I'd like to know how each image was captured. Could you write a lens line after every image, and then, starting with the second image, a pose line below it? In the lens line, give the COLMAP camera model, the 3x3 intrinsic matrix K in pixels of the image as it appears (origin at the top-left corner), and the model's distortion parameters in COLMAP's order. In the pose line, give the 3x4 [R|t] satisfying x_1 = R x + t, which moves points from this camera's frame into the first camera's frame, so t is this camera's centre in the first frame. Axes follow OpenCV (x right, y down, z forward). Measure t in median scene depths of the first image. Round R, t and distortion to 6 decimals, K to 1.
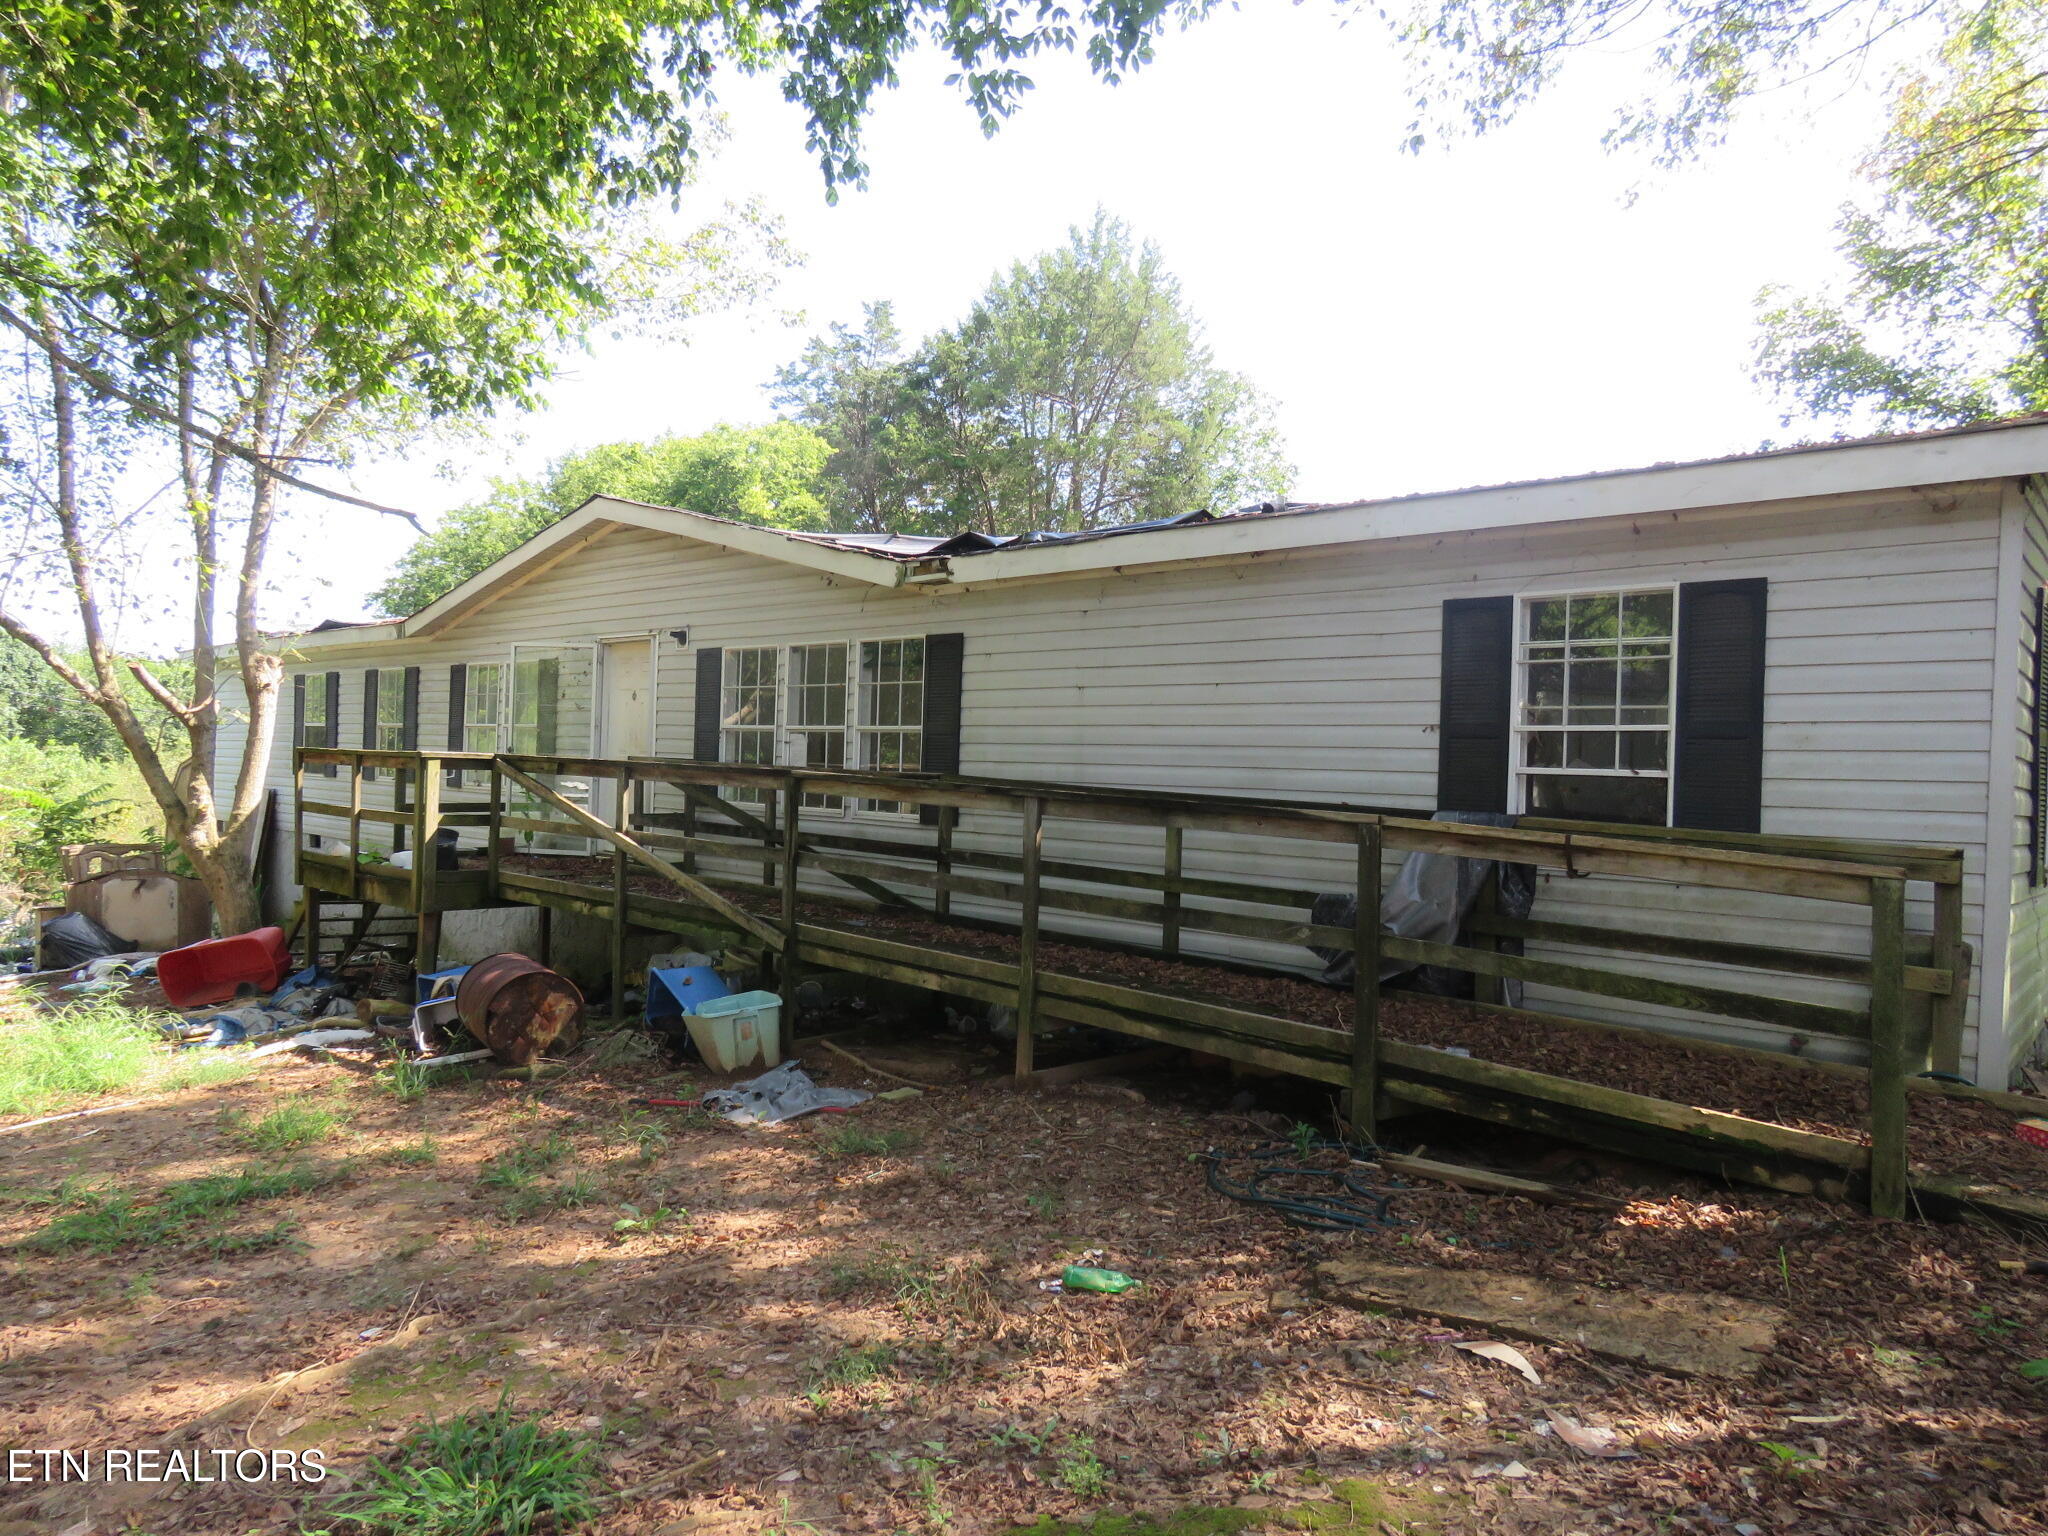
lens RADIAL K [[1311.8, 0, 1024.6], [0, 1311.8, 773.0], [0, 0, 1]] dist [-0.003801, 0.002565]
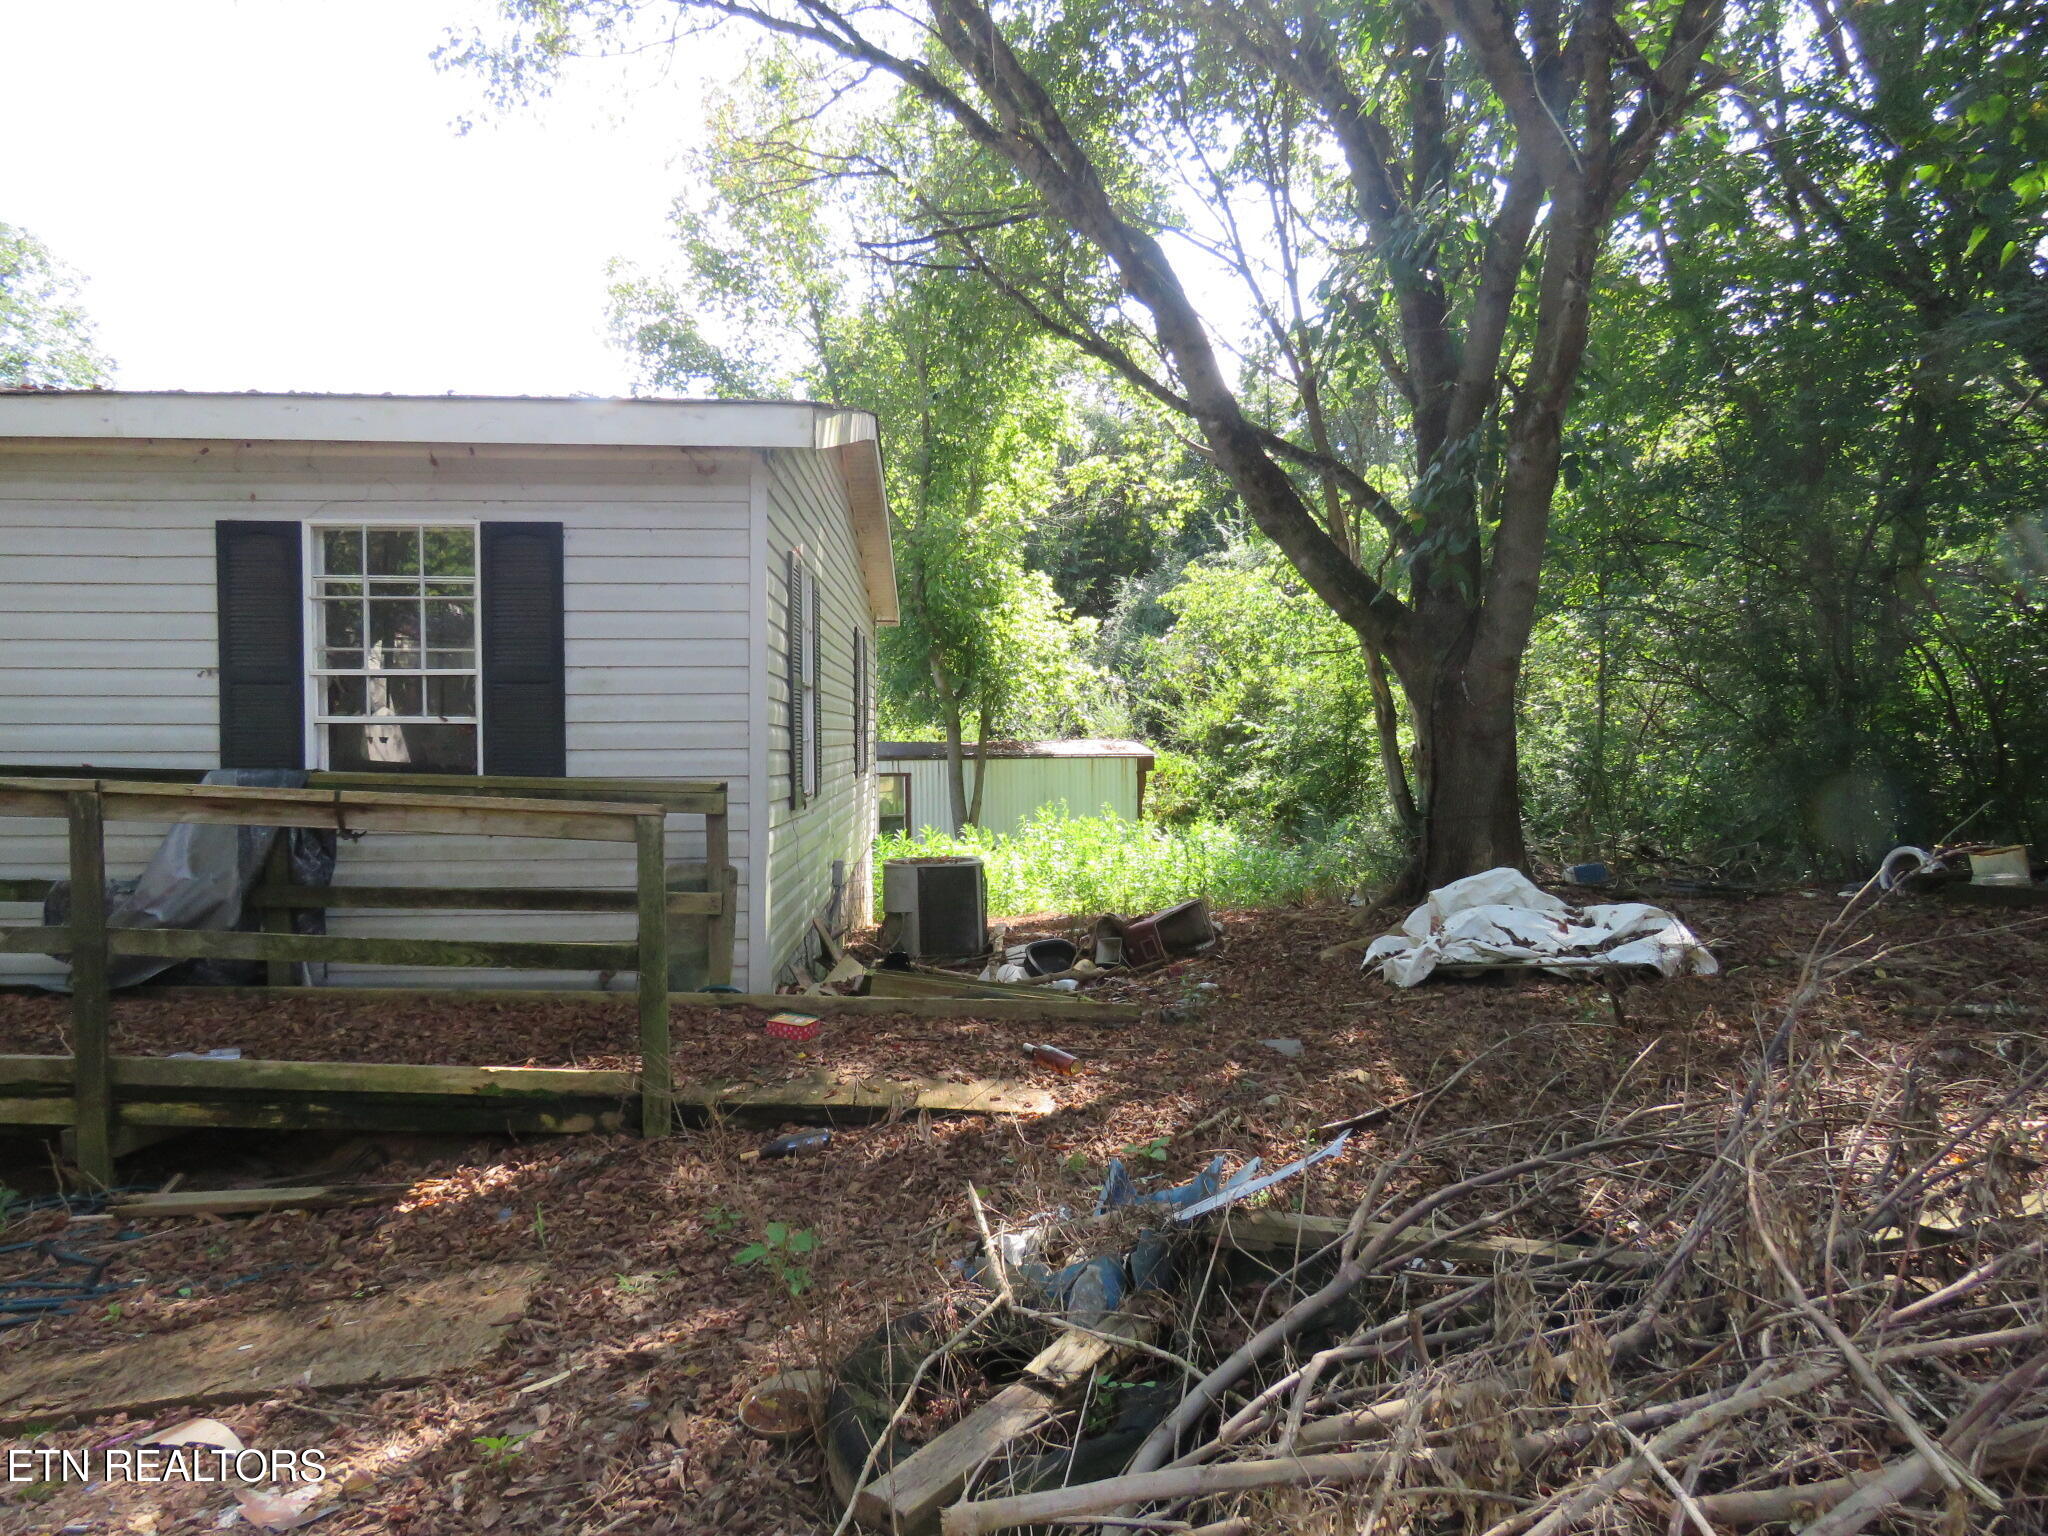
lens RADIAL K [[1305.2, 0, 1021.0], [0, 1305.2, 772.8], [0, 0, 1]] dist [-0.006510, -0.001543]
pose [[0.706559, -0.050911, 0.705821, 0.109872], [0.022998, 0.998534, 0.049002, 0.002037], [-0.707281, -0.018390, 0.706694, 0.044659]]
